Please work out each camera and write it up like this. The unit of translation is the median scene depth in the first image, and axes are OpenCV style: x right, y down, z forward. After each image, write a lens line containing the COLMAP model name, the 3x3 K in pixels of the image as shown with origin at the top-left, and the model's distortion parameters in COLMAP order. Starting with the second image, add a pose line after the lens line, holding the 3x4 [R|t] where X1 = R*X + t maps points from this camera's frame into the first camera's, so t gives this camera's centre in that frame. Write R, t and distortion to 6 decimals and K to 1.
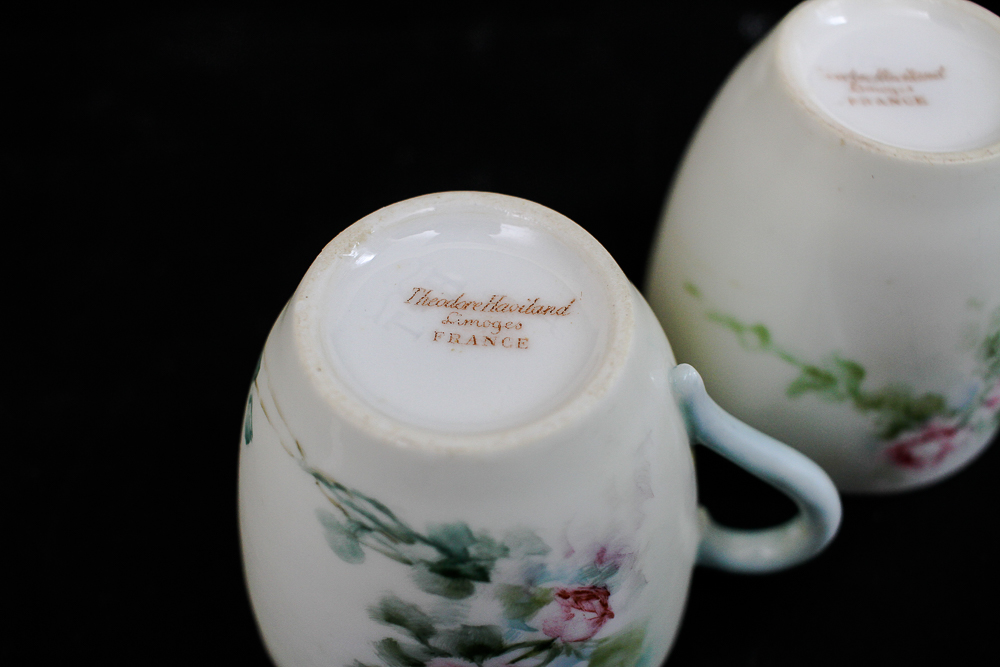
lens RADIAL K [[1166.9, 0, 502.6], [0, 1166.9, 331.5], [0, 0, 1]] dist [-0.101001, 0.000000]
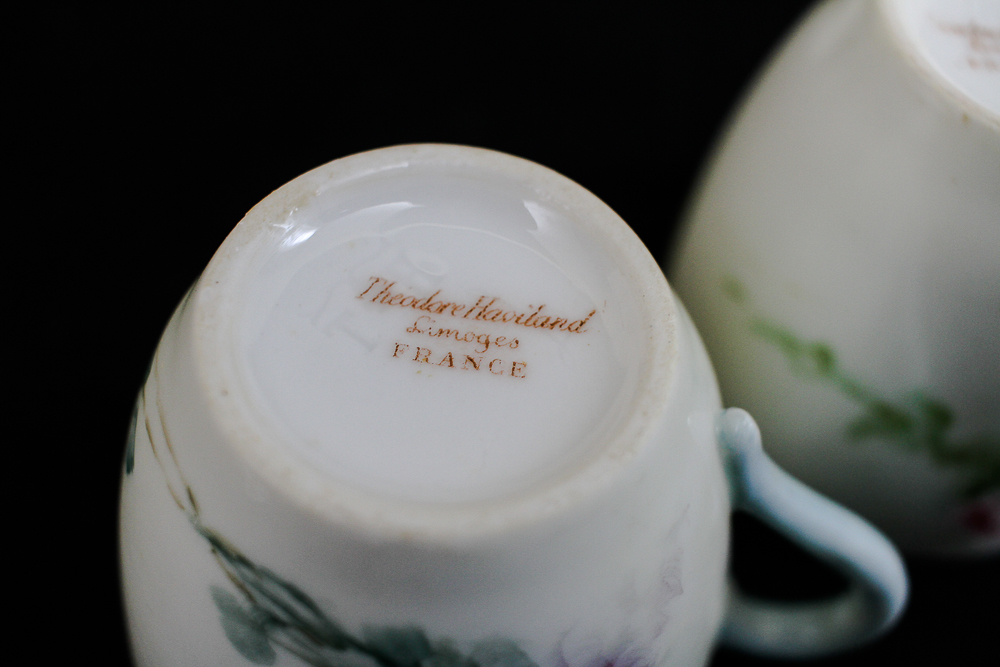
lens RADIAL K [[1166.9, 0, 496.6], [0, 1166.9, 335.5], [0, 0, 1]] dist [-0.101001, 0.000000]
pose [[0.997013, 0.072764, 0.025879, -0.015578], [-0.074214, 0.995416, 0.060324, -0.051818], [-0.021371, -0.062064, 0.997843, 0.292951]]
